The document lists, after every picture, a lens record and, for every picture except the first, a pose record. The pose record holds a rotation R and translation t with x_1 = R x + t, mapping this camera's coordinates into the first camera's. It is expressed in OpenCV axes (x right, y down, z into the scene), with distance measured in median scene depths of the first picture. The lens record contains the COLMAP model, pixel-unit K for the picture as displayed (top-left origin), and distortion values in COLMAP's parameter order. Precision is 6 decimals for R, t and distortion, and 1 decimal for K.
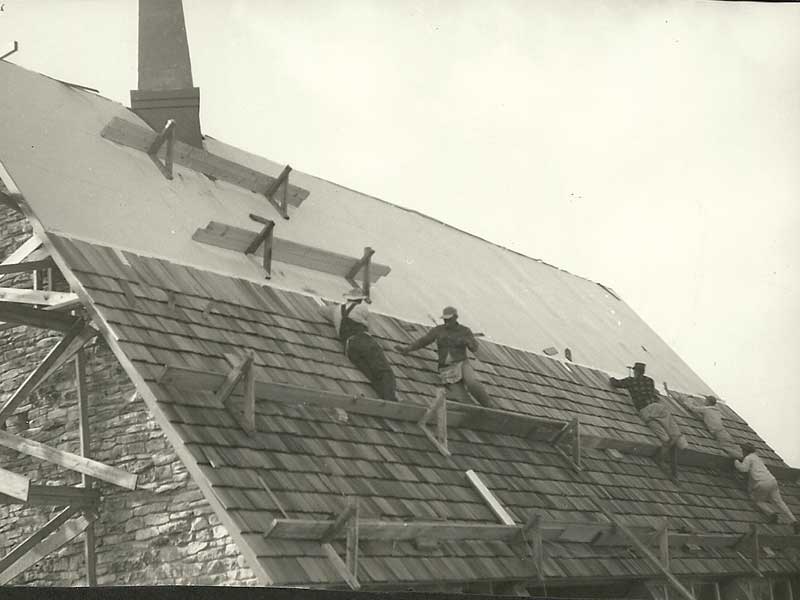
lens RADIAL K [[1507.3, 0, 400.0], [0, 1507.3, 300.0], [0, 0, 1]] dist [0.016312, -0.114765]
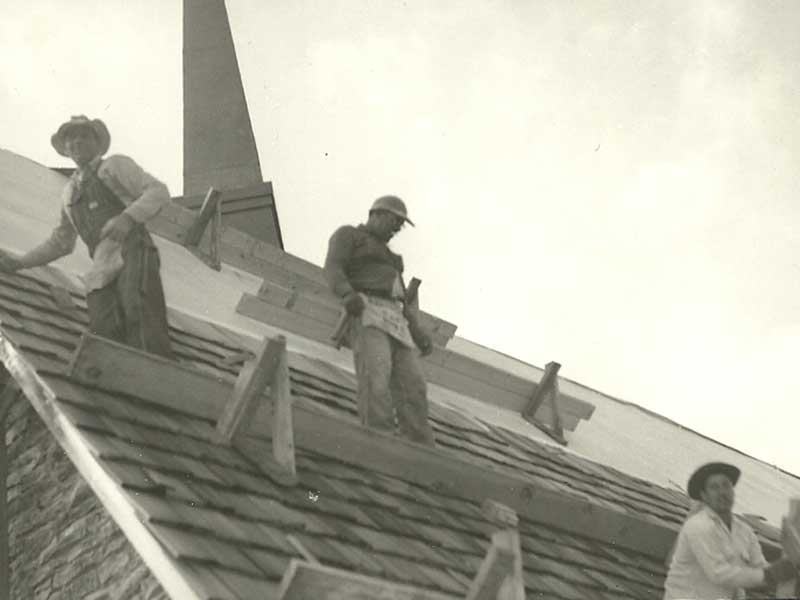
lens RADIAL K [[1507.3, 0, 400.0], [0, 1507.3, 300.0], [0, 0, 1]] dist [0.016312, -0.114765]
pose [[0.979269, -0.154869, -0.130568, 0.004458], [0.105973, 0.941013, -0.321347, 0.169829], [0.172632, 0.300849, 0.937917, 0.499275]]
